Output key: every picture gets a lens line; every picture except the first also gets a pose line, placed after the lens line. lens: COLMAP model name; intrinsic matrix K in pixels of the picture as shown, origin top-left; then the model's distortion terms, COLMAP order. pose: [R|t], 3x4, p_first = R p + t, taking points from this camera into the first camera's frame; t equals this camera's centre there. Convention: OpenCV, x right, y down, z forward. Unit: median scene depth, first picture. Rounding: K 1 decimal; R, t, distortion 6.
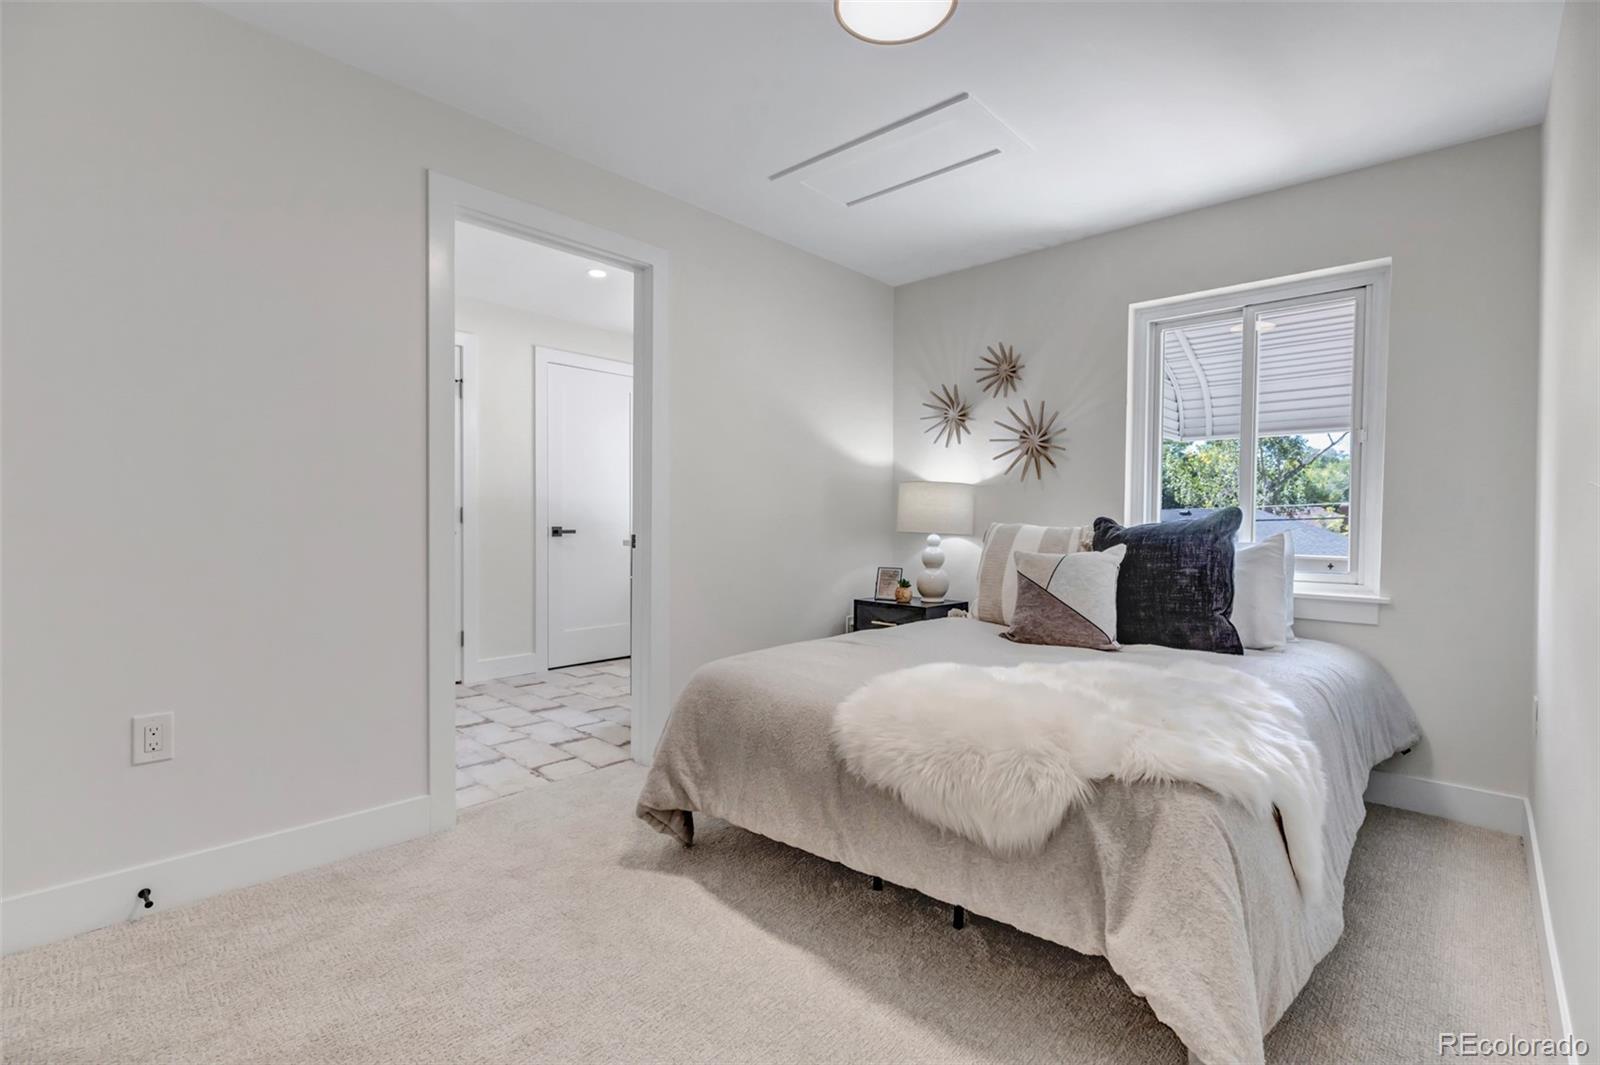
lens RADIAL K [[730.5, 0, 794.5], [0, 730.5, 532.7], [0, 0, 1]] dist [0.004297, 0.000147]
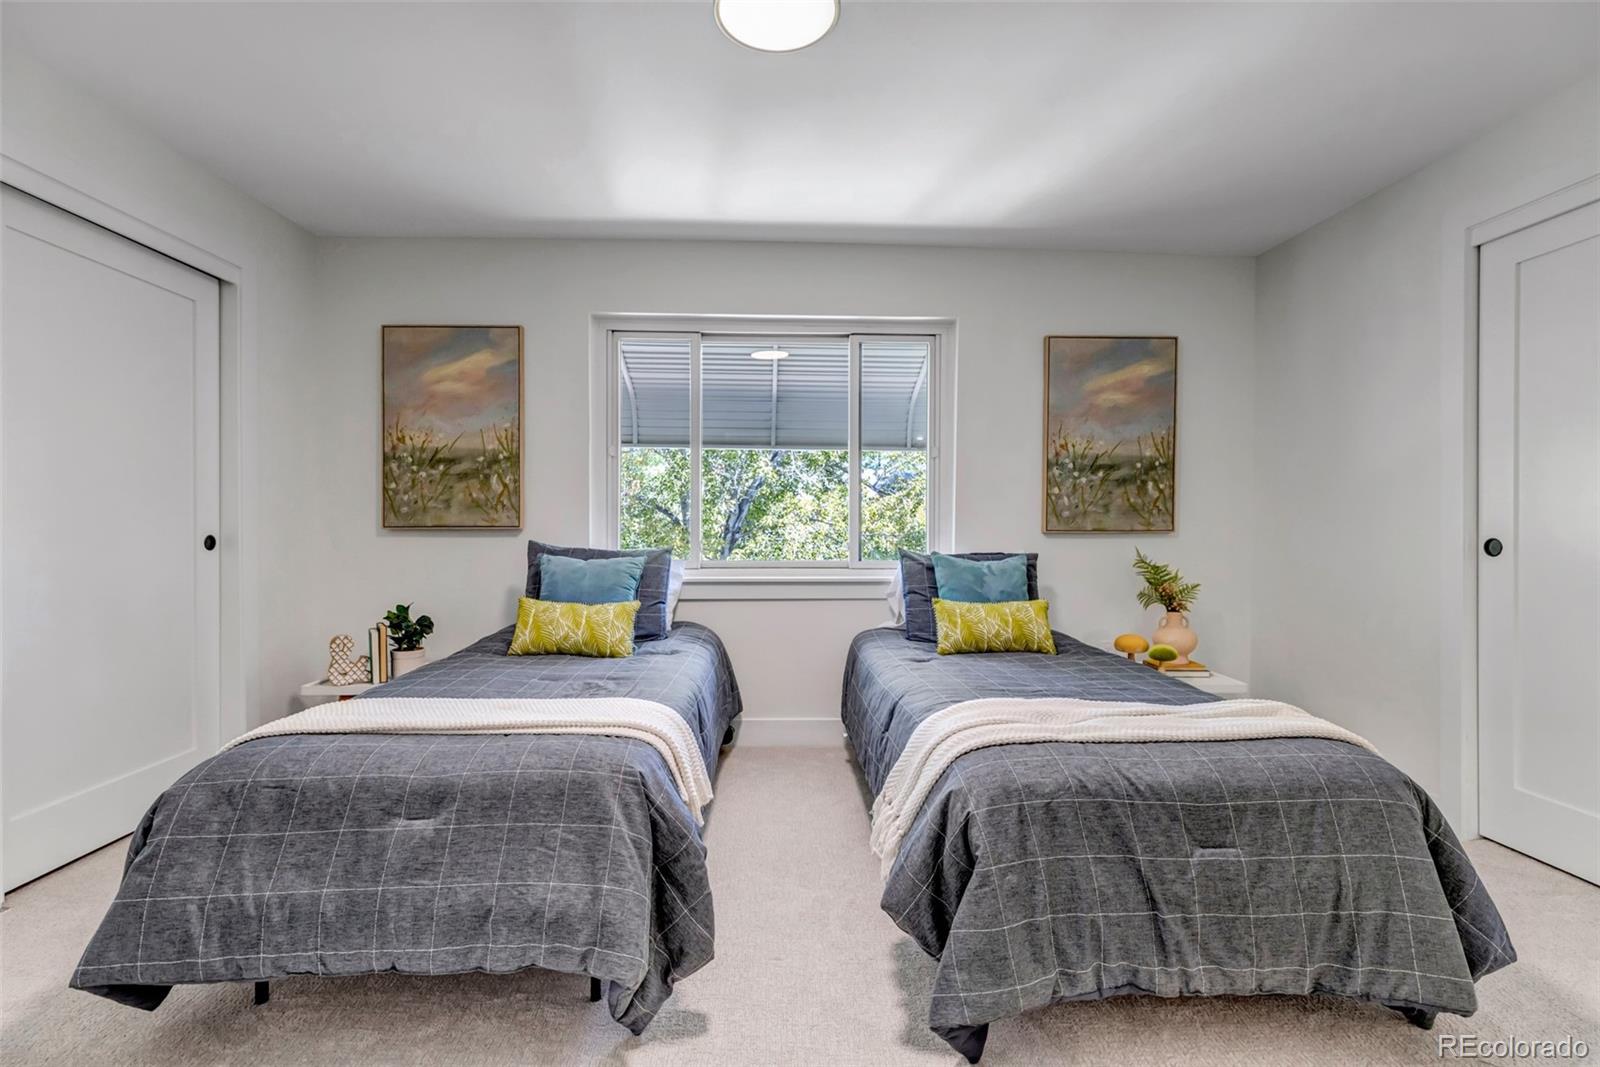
lens RADIAL K [[737.5, 0, 793.9], [0, 737.5, 534.9], [0, 0, 1]] dist [0.002603, 0.000310]
pose [[0.708132, -0.015222, 0.705916, -0.199254], [0.013666, 0.999876, 0.007852, -0.003226], [-0.705948, 0.004087, 0.708252, 0.174614]]
